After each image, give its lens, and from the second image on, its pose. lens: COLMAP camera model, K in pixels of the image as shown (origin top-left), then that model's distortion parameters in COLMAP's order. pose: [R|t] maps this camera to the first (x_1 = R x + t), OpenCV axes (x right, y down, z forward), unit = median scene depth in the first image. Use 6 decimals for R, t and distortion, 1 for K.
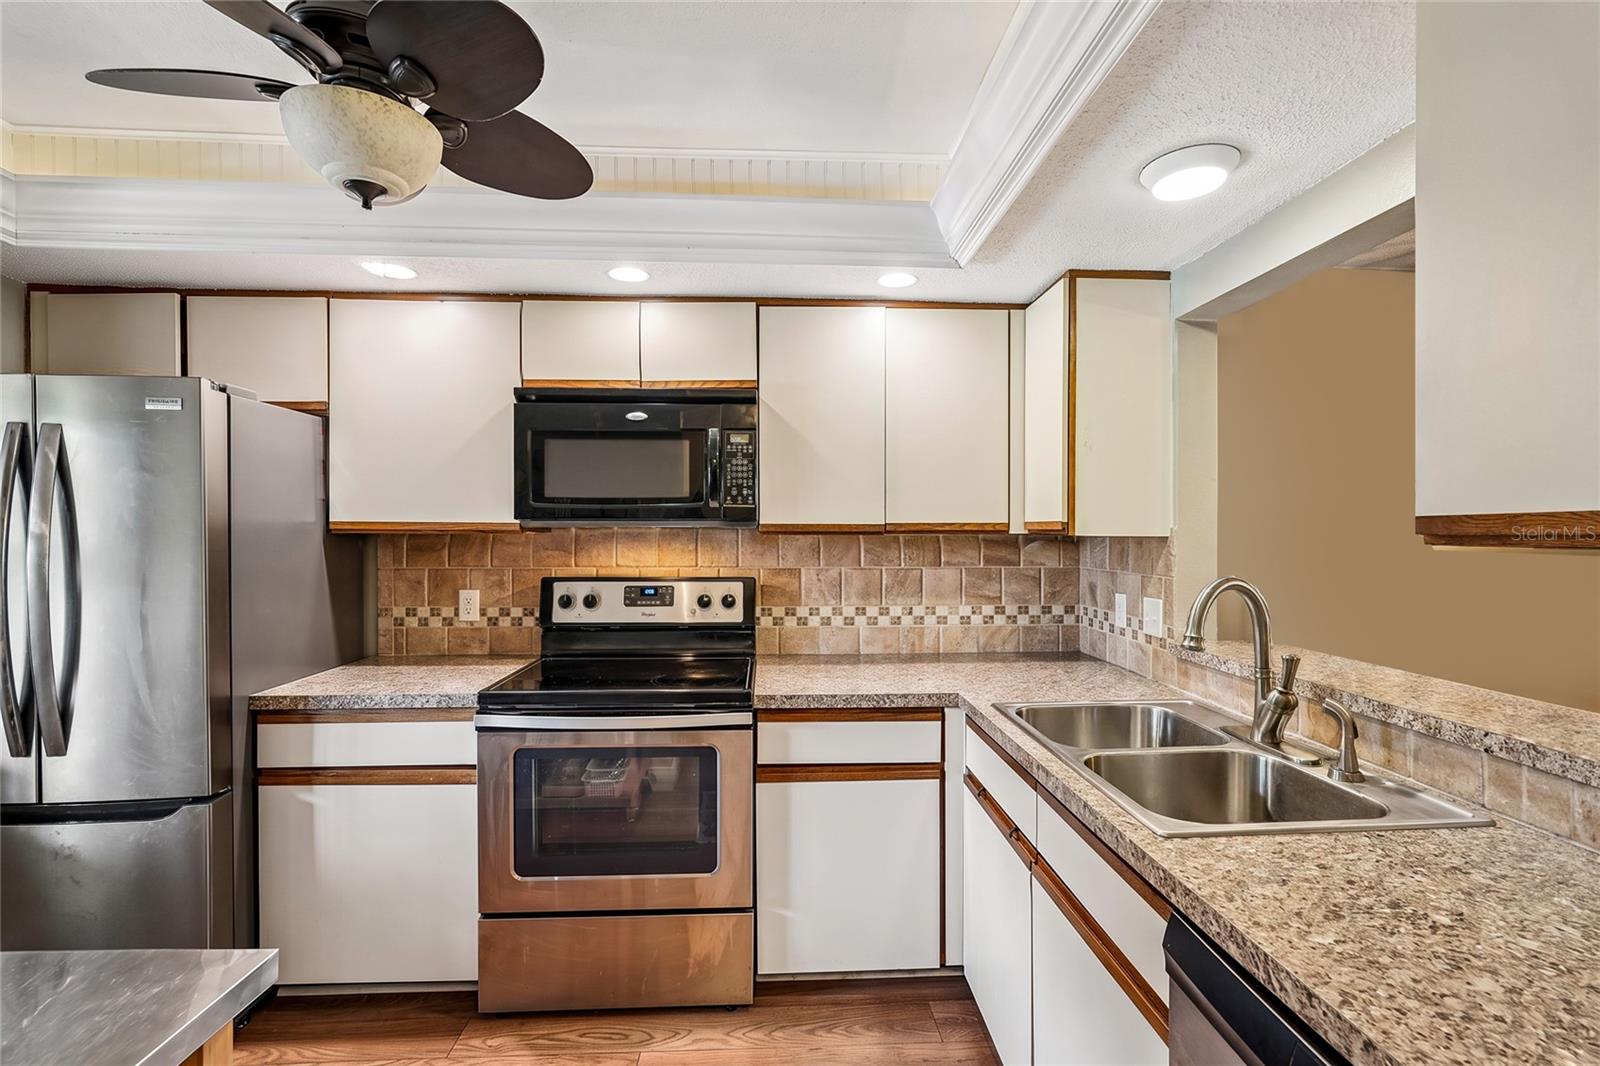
lens RADIAL K [[729.7, 0, 800.6], [0, 729.7, 535.7], [0, 0, 1]] dist [0.004119, 0.000615]
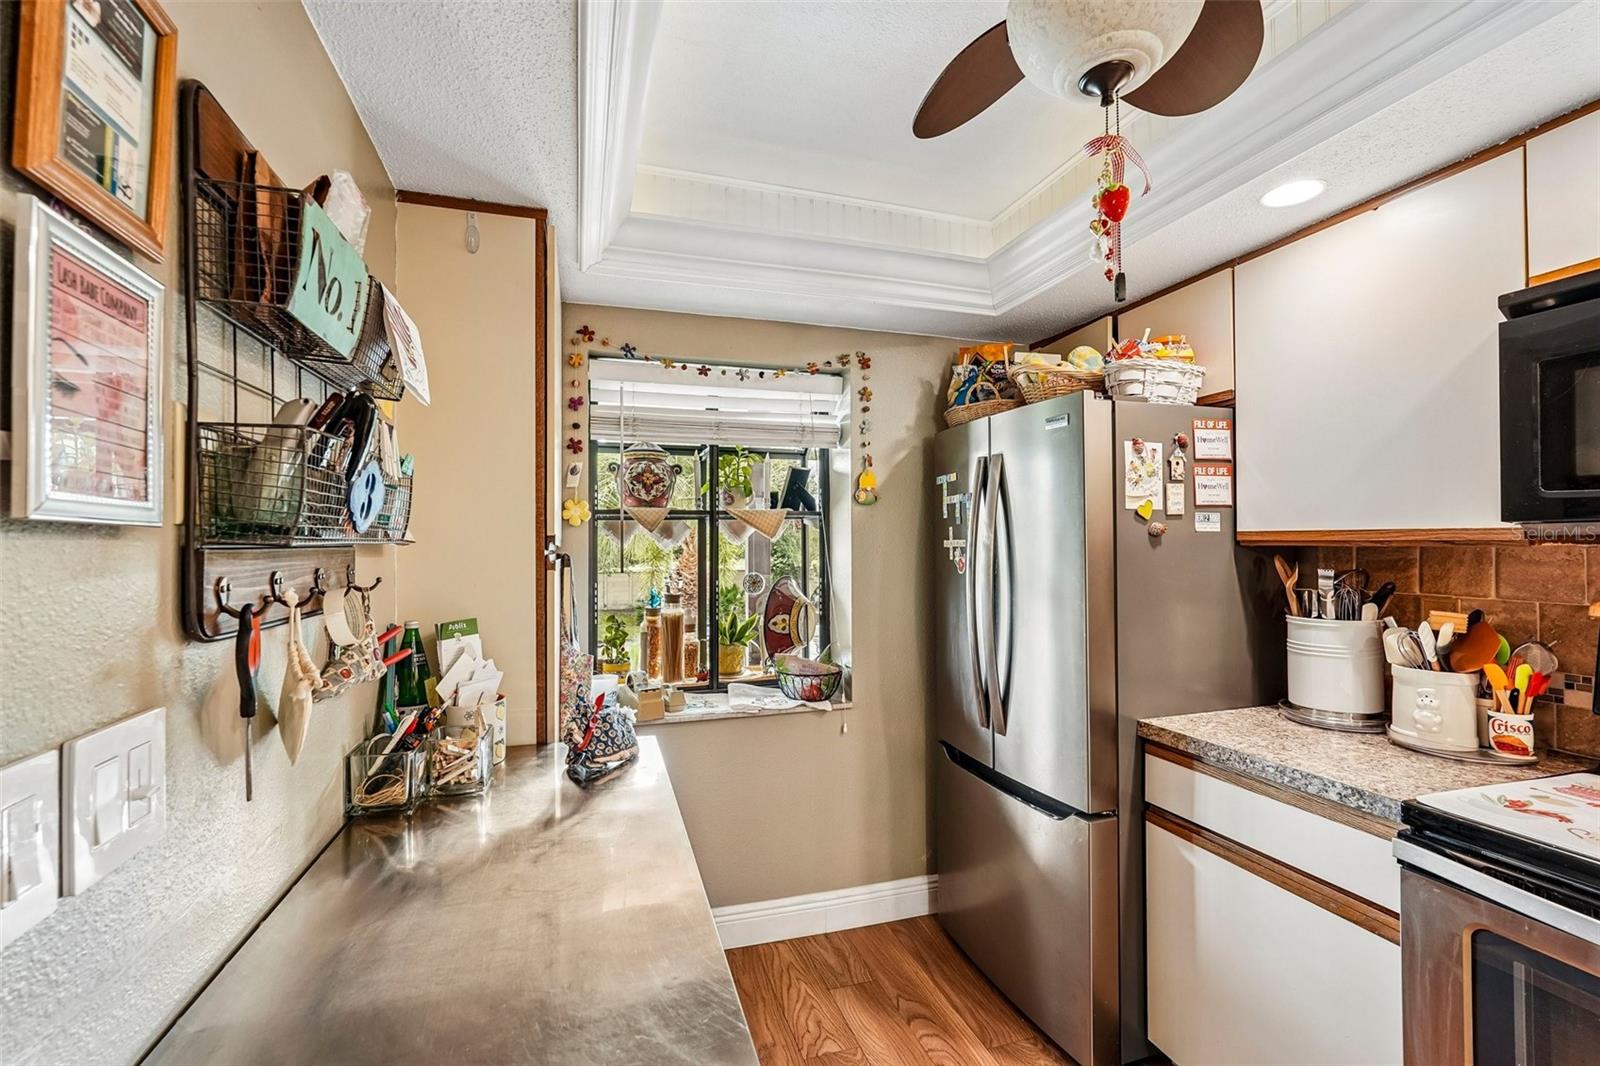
lens RADIAL K [[729.7, 0, 796.7], [0, 729.7, 538.1], [0, 0, 1]] dist [0.004119, 0.000615]
pose [[0.234612, -0.012371, -0.972010, 0.050563], [-0.003025, 0.999905, -0.013456, 0.000765], [0.972084, 0.006097, 0.234552, 0.353310]]
